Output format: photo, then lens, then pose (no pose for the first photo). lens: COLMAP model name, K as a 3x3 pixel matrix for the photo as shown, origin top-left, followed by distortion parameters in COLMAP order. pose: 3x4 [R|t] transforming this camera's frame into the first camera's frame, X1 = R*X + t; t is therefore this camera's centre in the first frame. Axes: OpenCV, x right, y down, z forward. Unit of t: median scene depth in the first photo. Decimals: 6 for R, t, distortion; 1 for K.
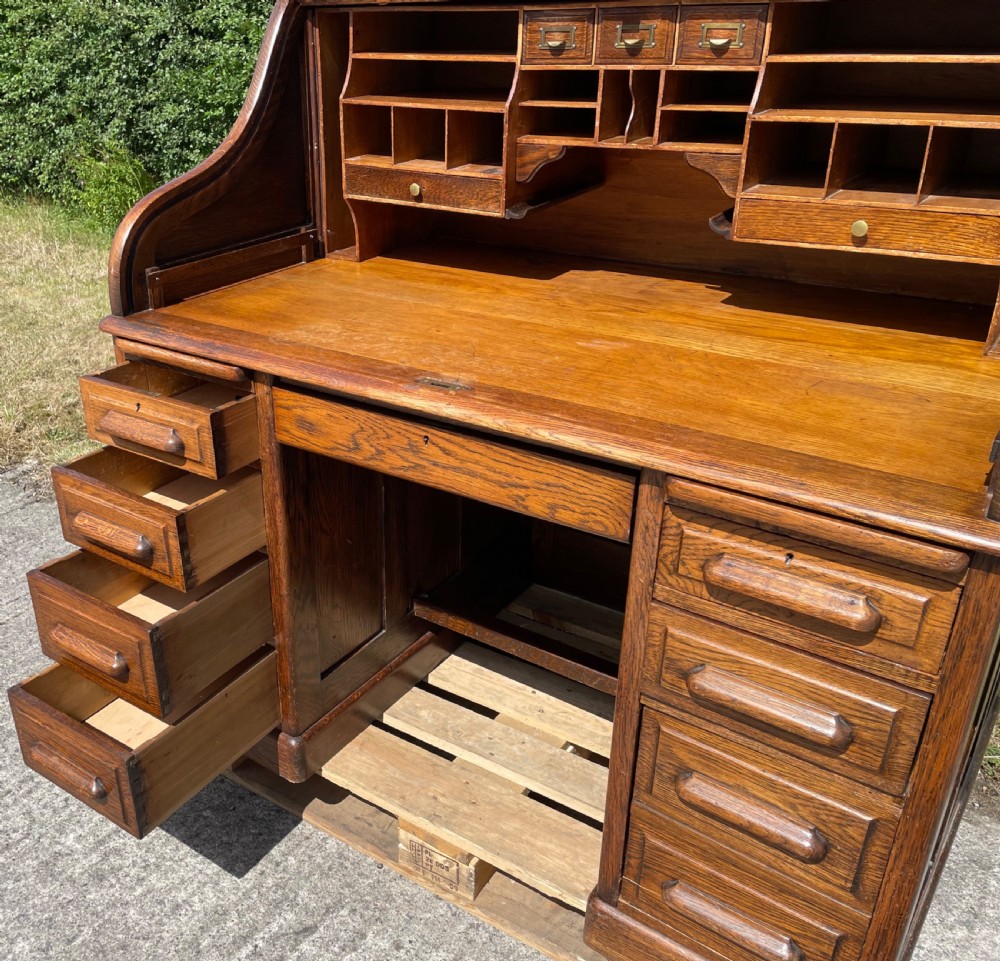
lens RADIAL K [[1003.6, 0, 357.0], [0, 1003.6, 497.5], [0, 0, 1]] dist [0.044496, 0.000000]
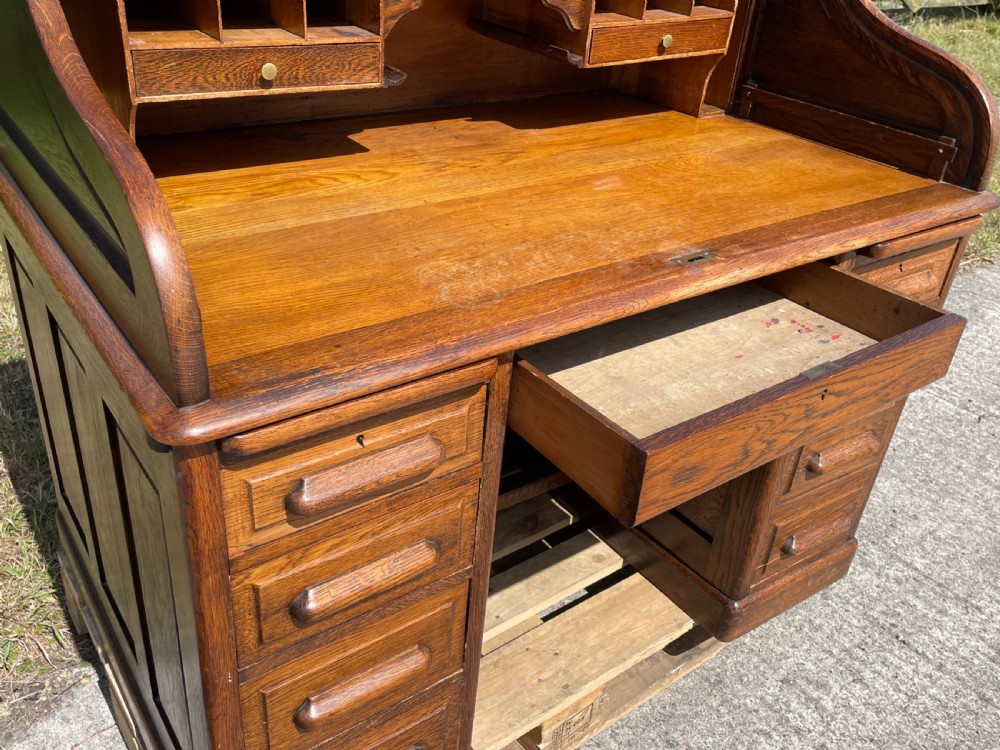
lens RADIAL K [[866.5, 0, 477.2], [0, 866.5, 386.4], [0, 0, 1]] dist [0.051075, -0.030063]
pose [[0.281067, -0.458387, 0.843139, -0.587839], [0.358182, 0.865176, 0.350965, -0.301115], [-0.890341, 0.203353, 0.407359, 0.712405]]
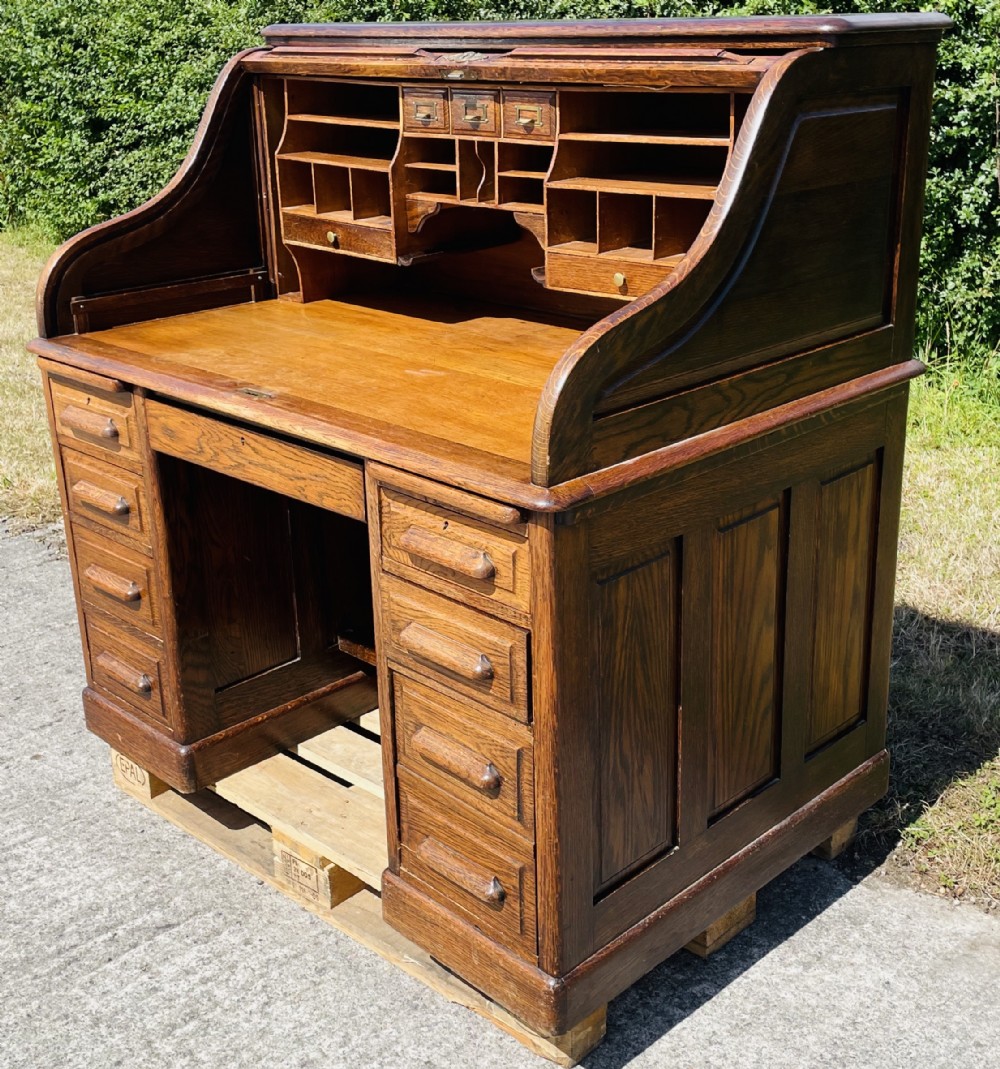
lens RADIAL K [[1406.7, 0, 516.3], [0, 1406.7, 504.4], [0, 0, 1]] dist [0.079828, 0.000000]
pose [[0.993379, 0.046343, -0.105118, 0.467274], [-0.058192, 0.991934, -0.112612, 0.151755], [0.099051, 0.117984, 0.988063, -0.487796]]
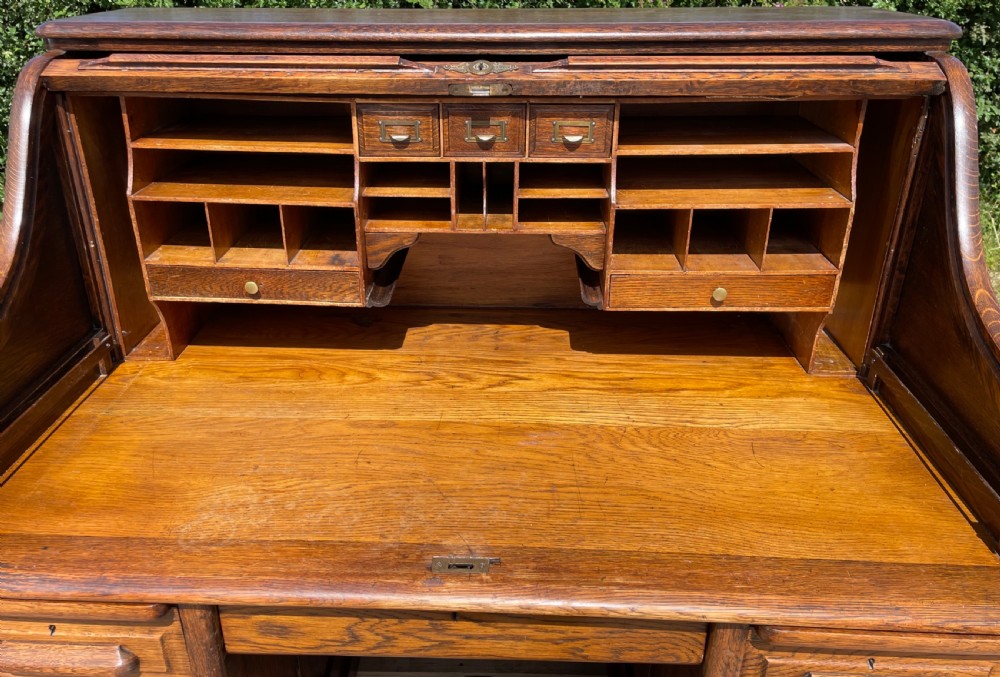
lens RADIAL K [[803.4, 0, 479.6], [0, 803.4, 347.2], [0, 0, 1]] dist [0.068766, -0.057215]
pose [[0.814261, -0.229764, 0.533092, -0.187266], [0.237068, 0.969882, 0.055918, -0.268617], [-0.529885, 0.080848, 0.844207, 0.318492]]
